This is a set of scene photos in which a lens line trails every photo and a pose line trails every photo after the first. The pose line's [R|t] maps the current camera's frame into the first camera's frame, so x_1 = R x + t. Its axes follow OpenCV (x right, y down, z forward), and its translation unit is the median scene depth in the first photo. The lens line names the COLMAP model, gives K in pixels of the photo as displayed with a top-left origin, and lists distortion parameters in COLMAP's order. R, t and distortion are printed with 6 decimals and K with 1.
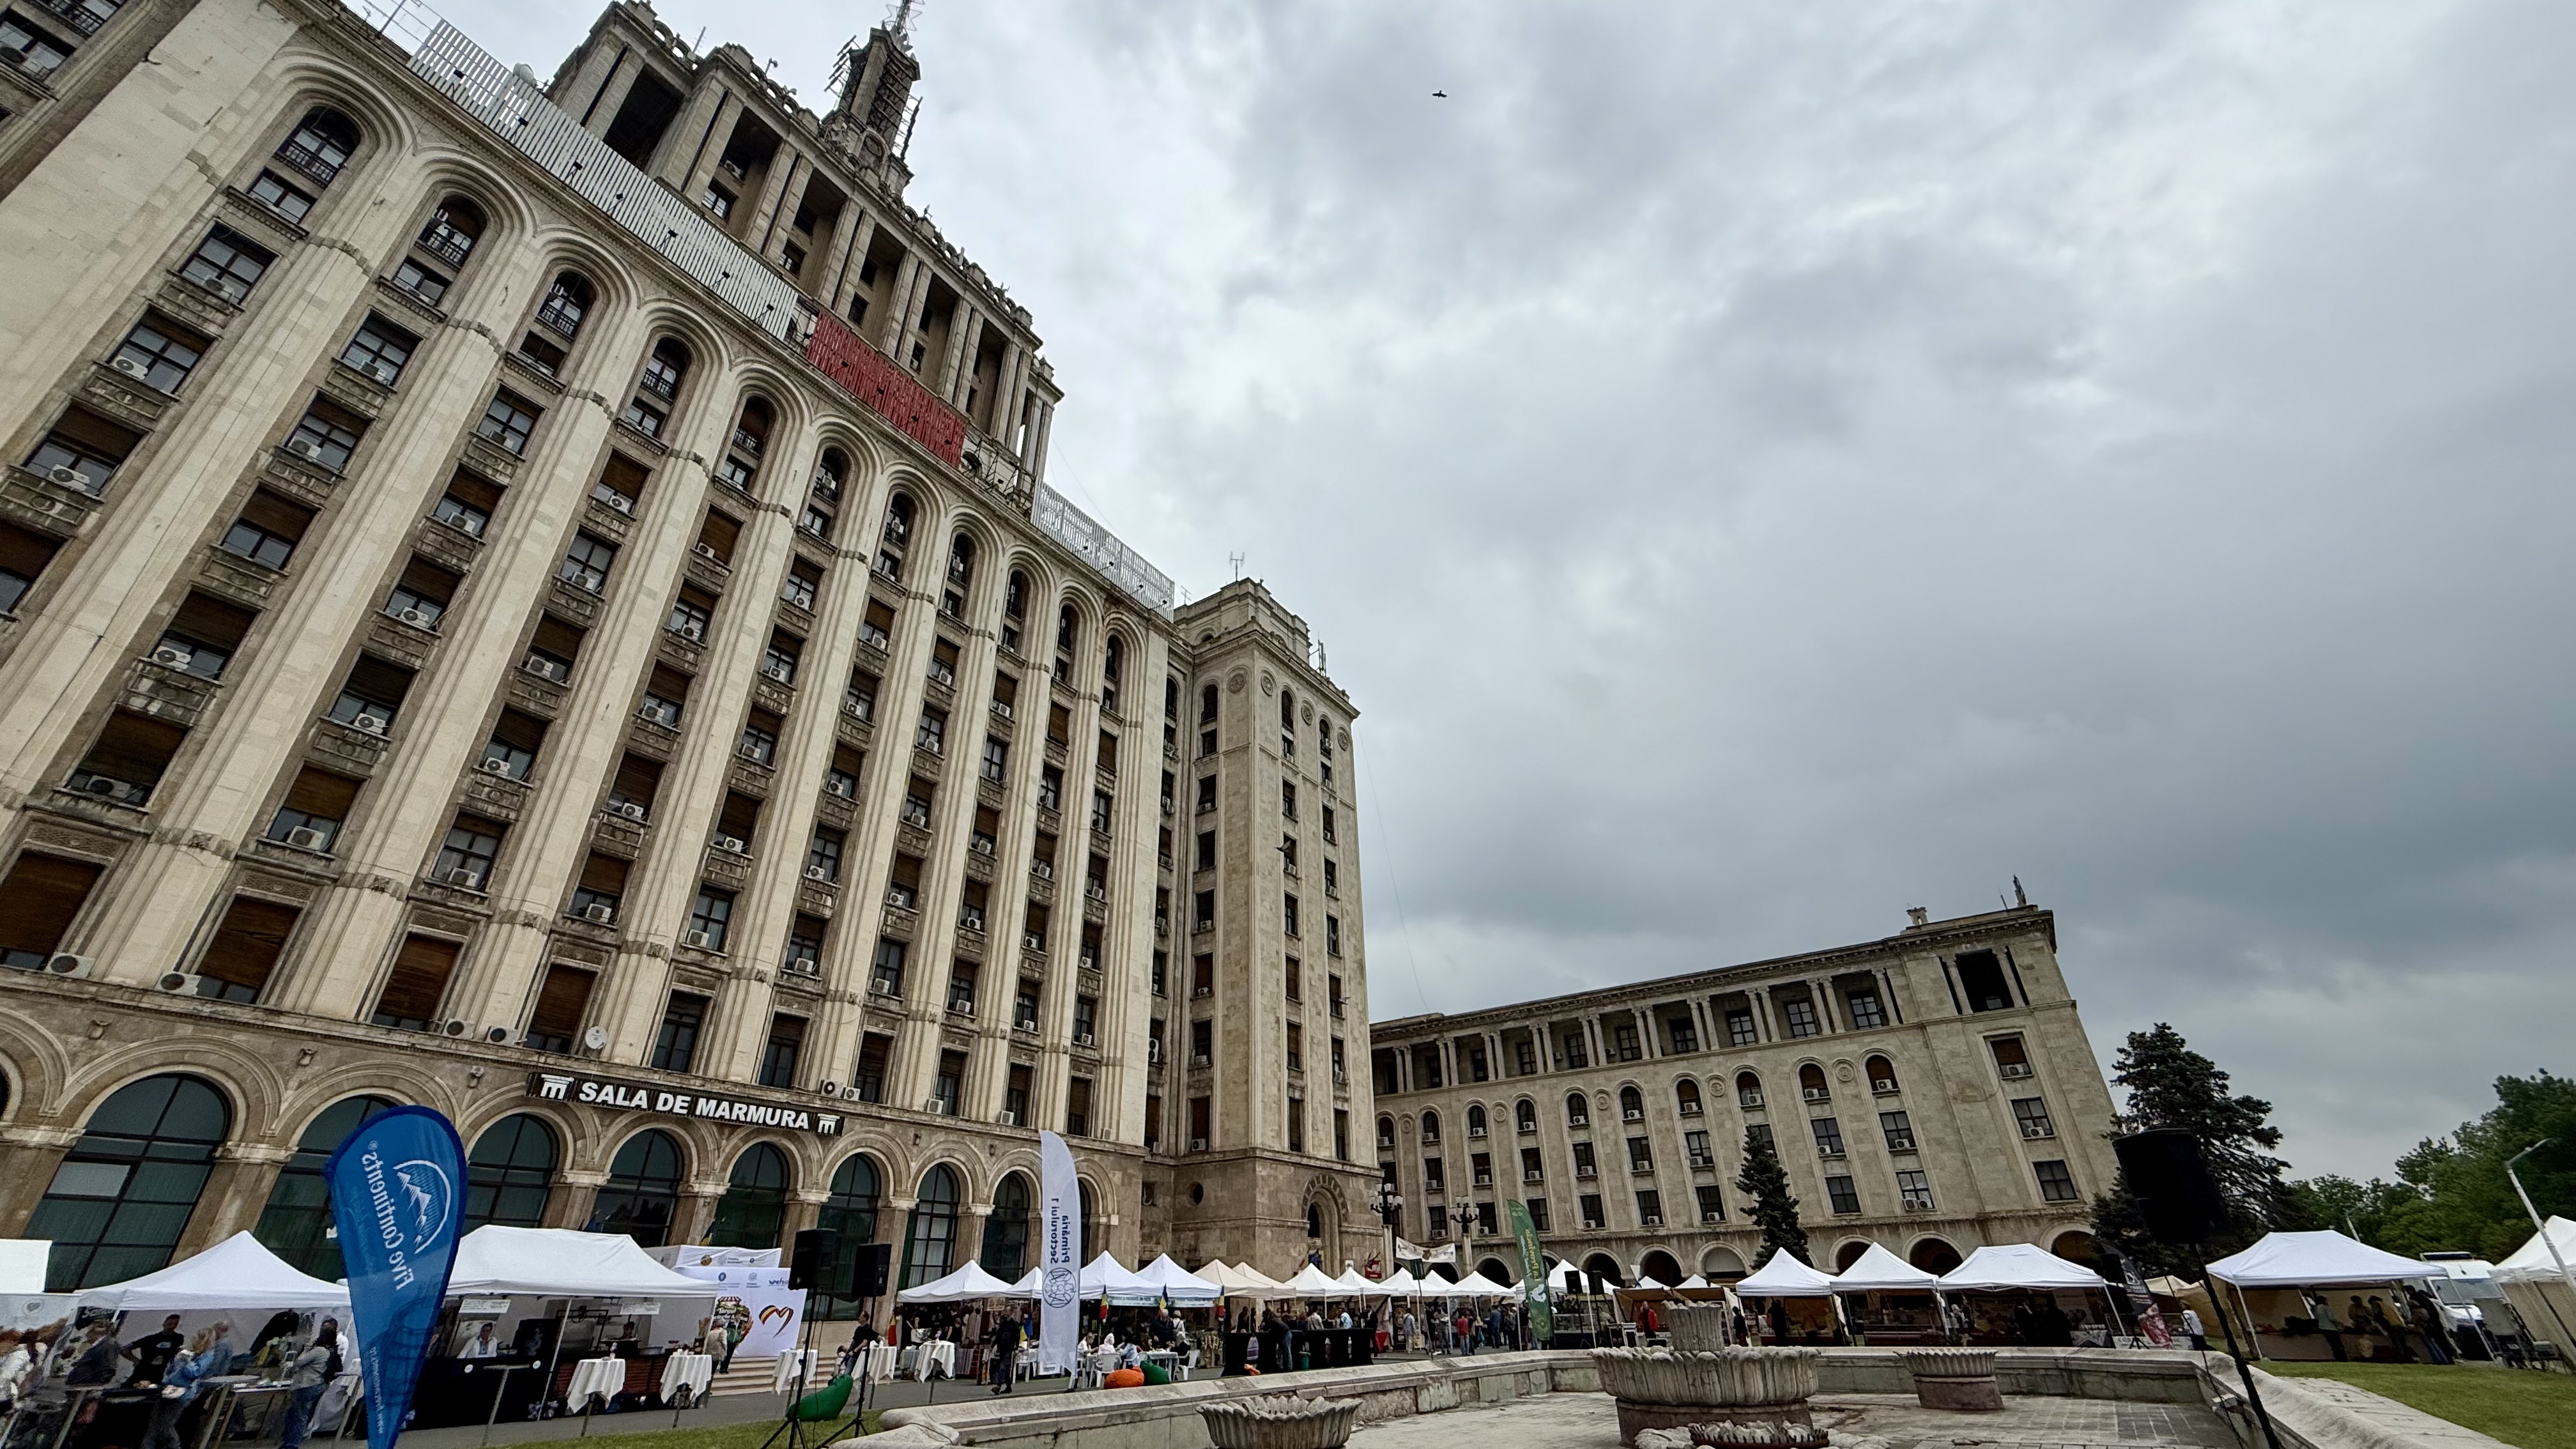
lens RADIAL K [[1025.1, 0, 1282.9], [0, 1025.1, 725.1], [0, 0, 1]] dist [-0.000969, -0.000051]
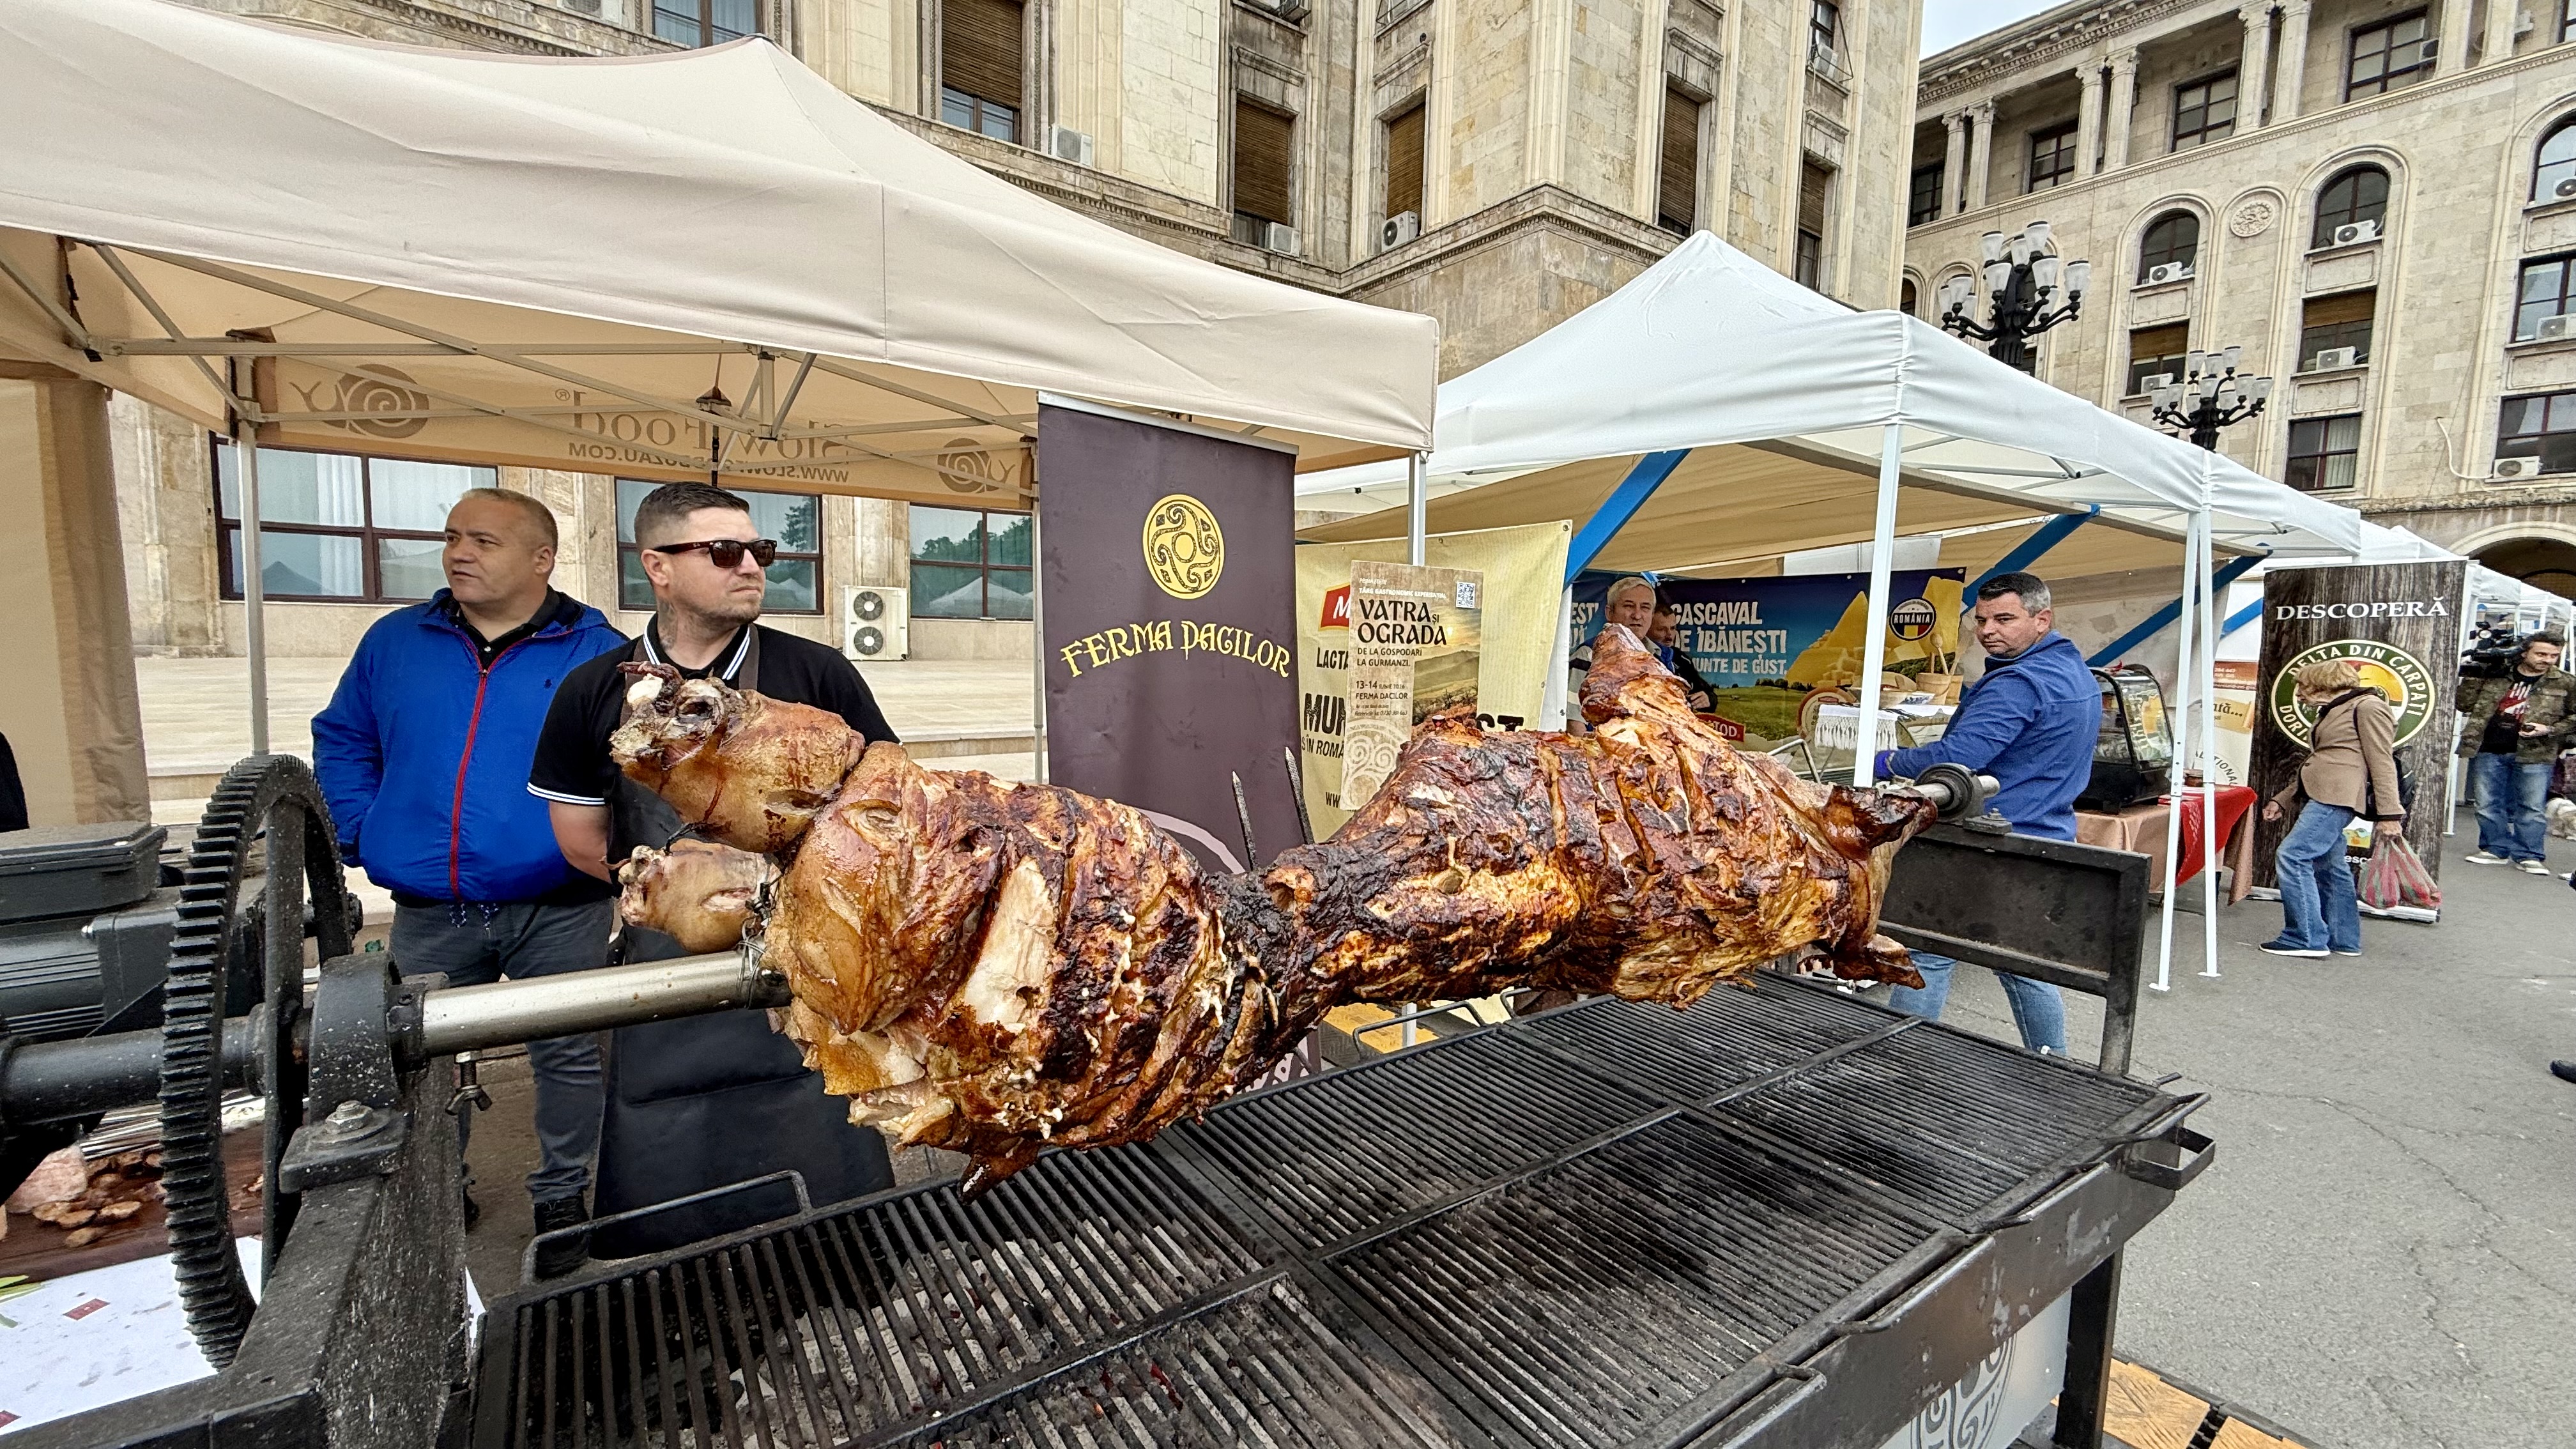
lens RADIAL K [[1025.1, 0, 1292.7], [0, 1025.1, 725.6], [0, 0, 1]] dist [-0.000969, -0.000051]
pose [[0.937097, 0.074038, -0.341128, 0.021099], [0.135271, 0.823865, 0.550407, 0.331405], [0.321794, -0.561929, 0.762026, 0.575605]]
